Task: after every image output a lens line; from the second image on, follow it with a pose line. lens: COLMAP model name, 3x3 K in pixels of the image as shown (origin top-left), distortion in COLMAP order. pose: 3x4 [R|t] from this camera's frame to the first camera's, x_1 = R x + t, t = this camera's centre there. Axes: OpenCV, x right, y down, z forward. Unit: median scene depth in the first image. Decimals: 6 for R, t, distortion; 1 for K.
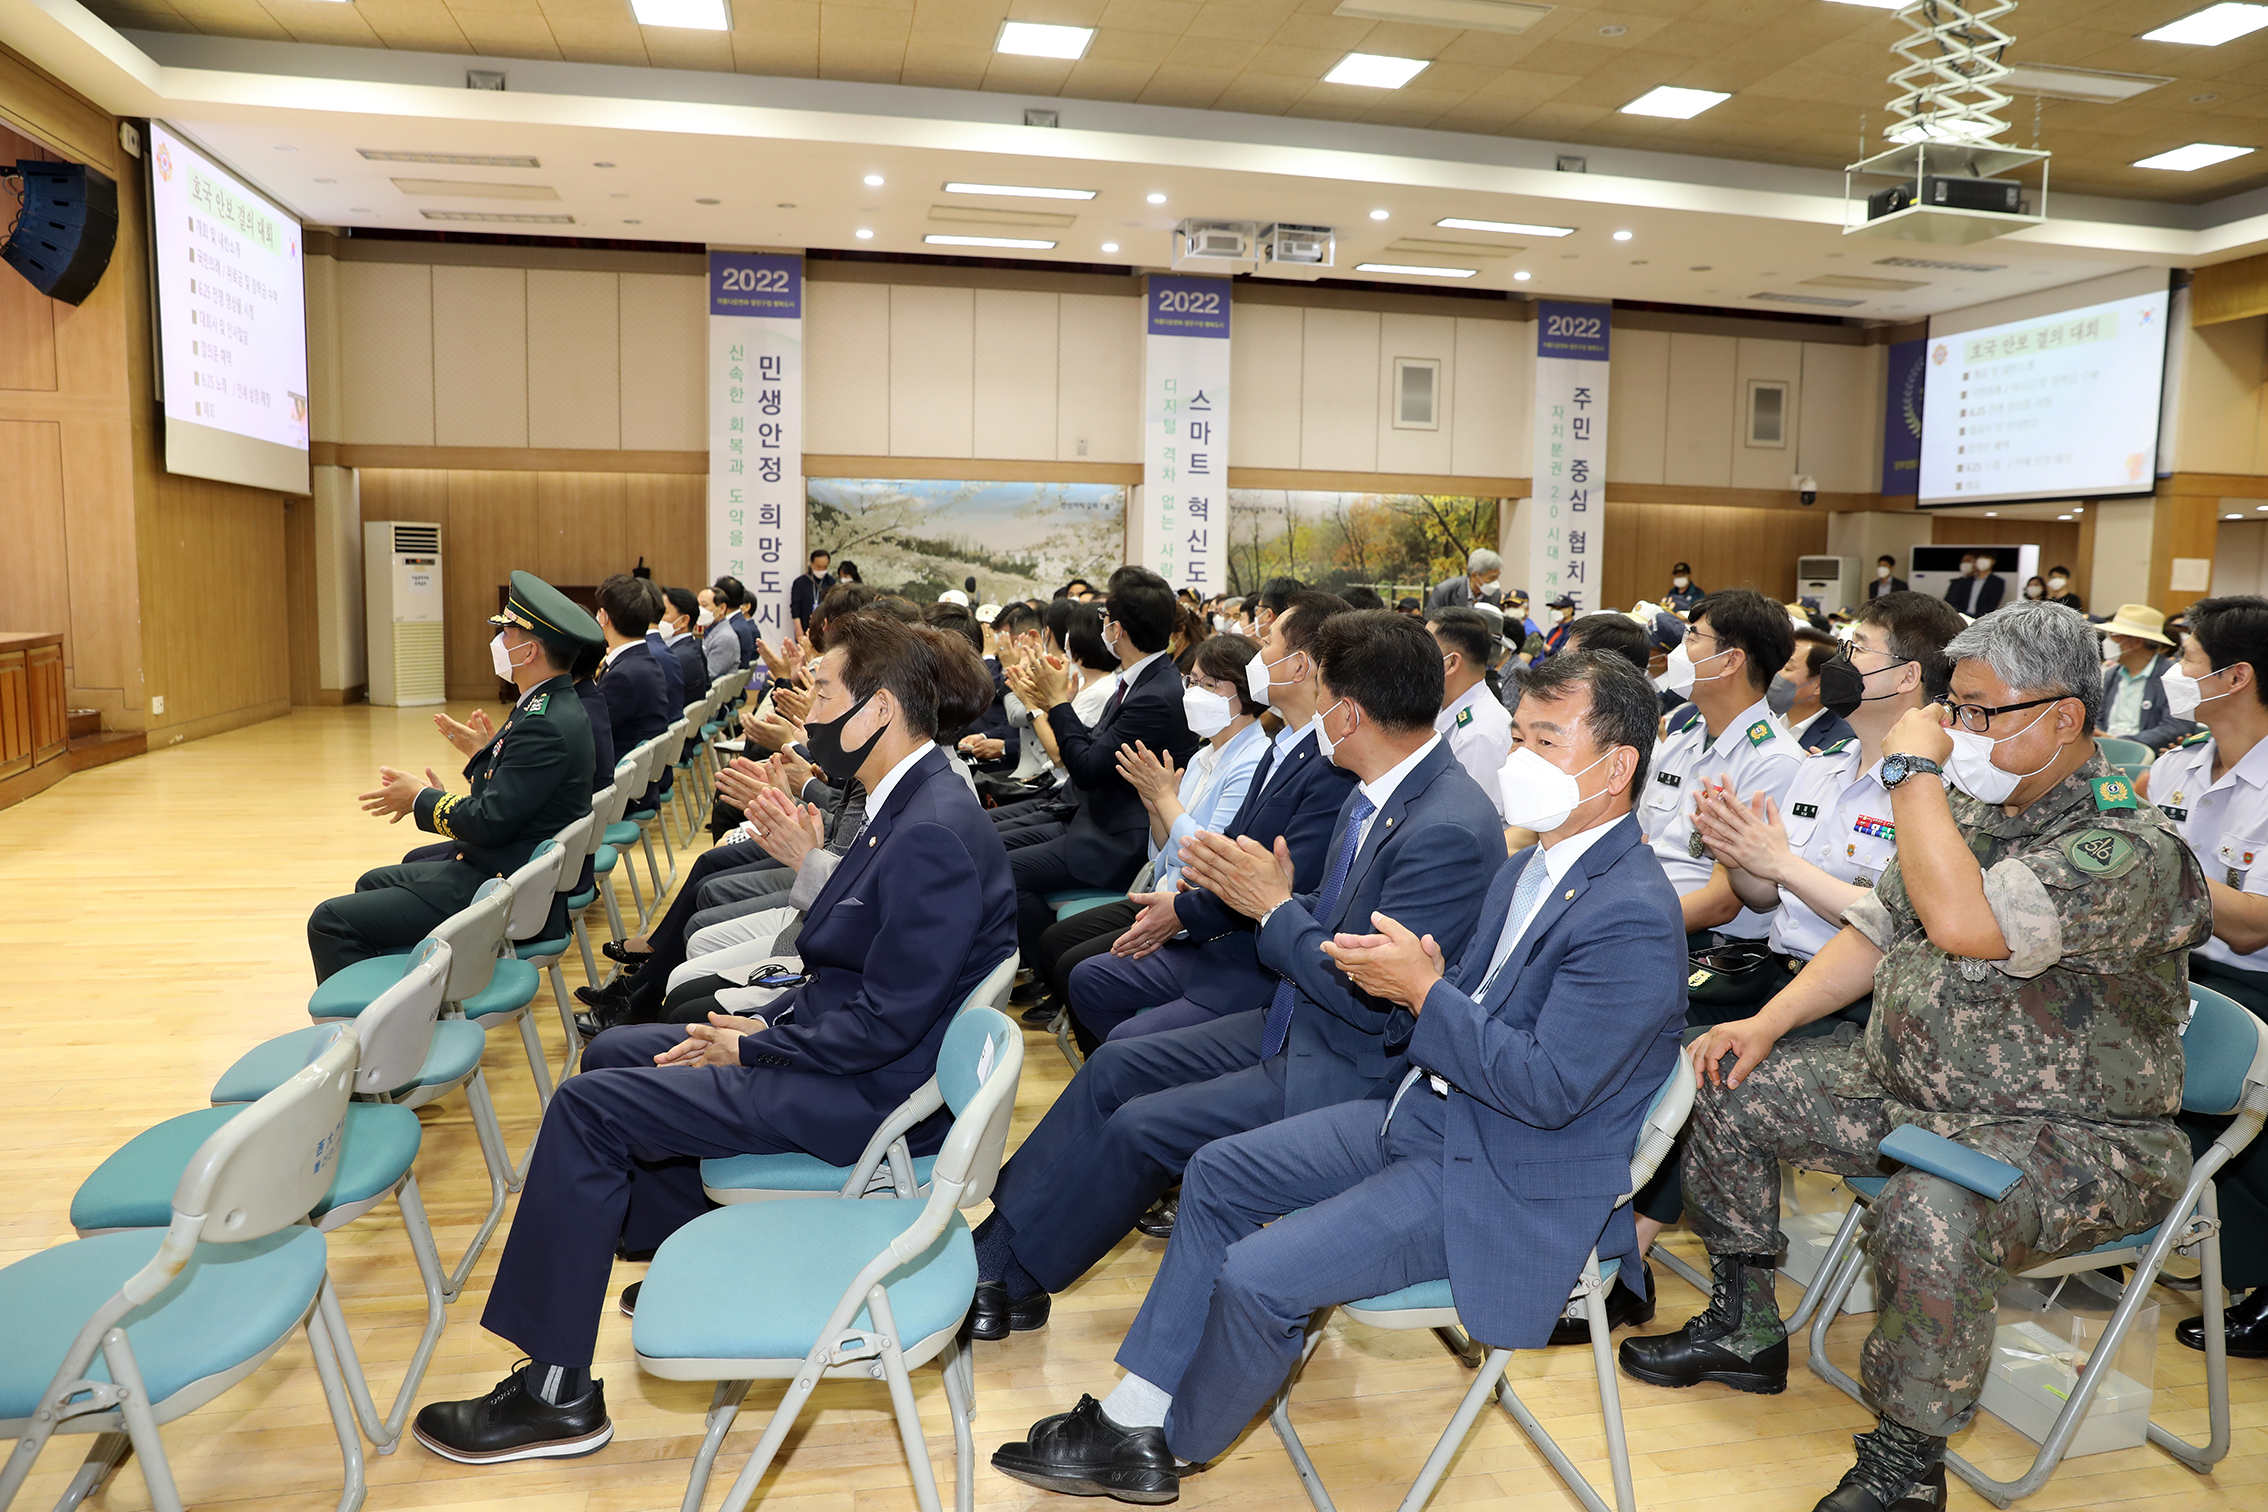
lens RADIAL K [[1582.3, 0, 1148.9], [0, 1582.3, 771.9], [0, 0, 1]] dist [-0.076755, 0.054681]
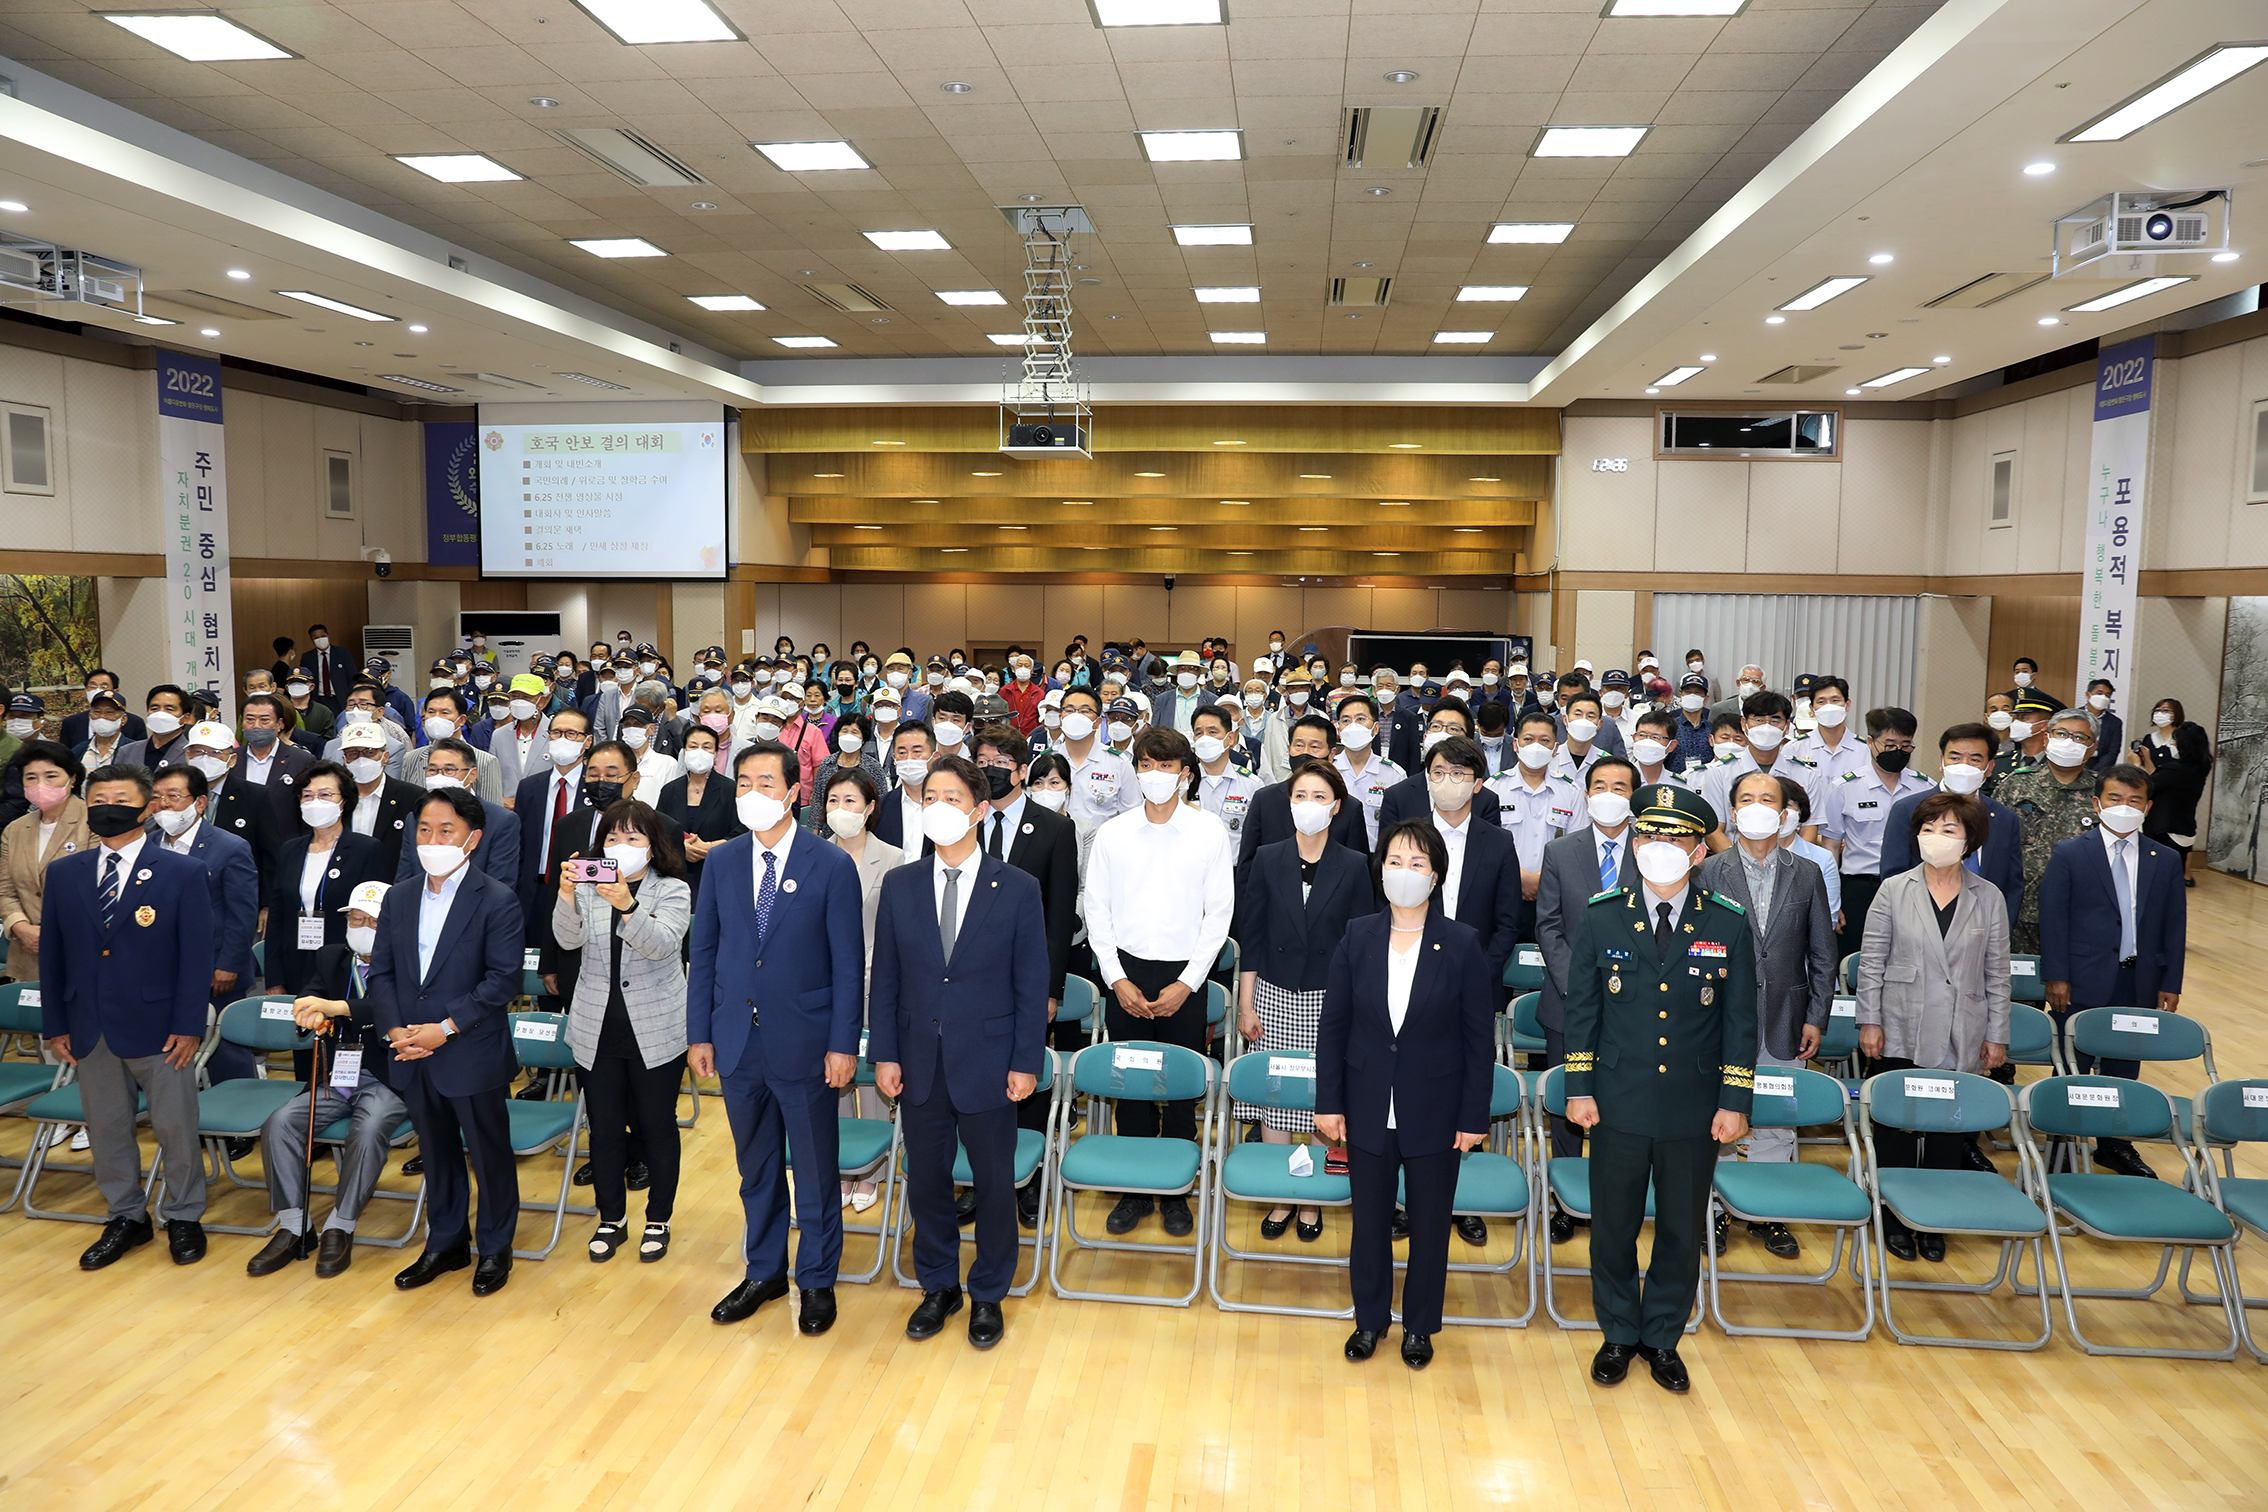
lens RADIAL K [[1582.3, 0, 1098.7], [0, 1582.3, 736.9], [0, 0, 1]] dist [-0.076755, 0.054681]
pose [[0.317326, -0.106604, 0.942305, -0.457811], [0.104813, 0.991516, 0.076875, -0.113013], [-0.942506, 0.074371, 0.325808, 0.282445]]
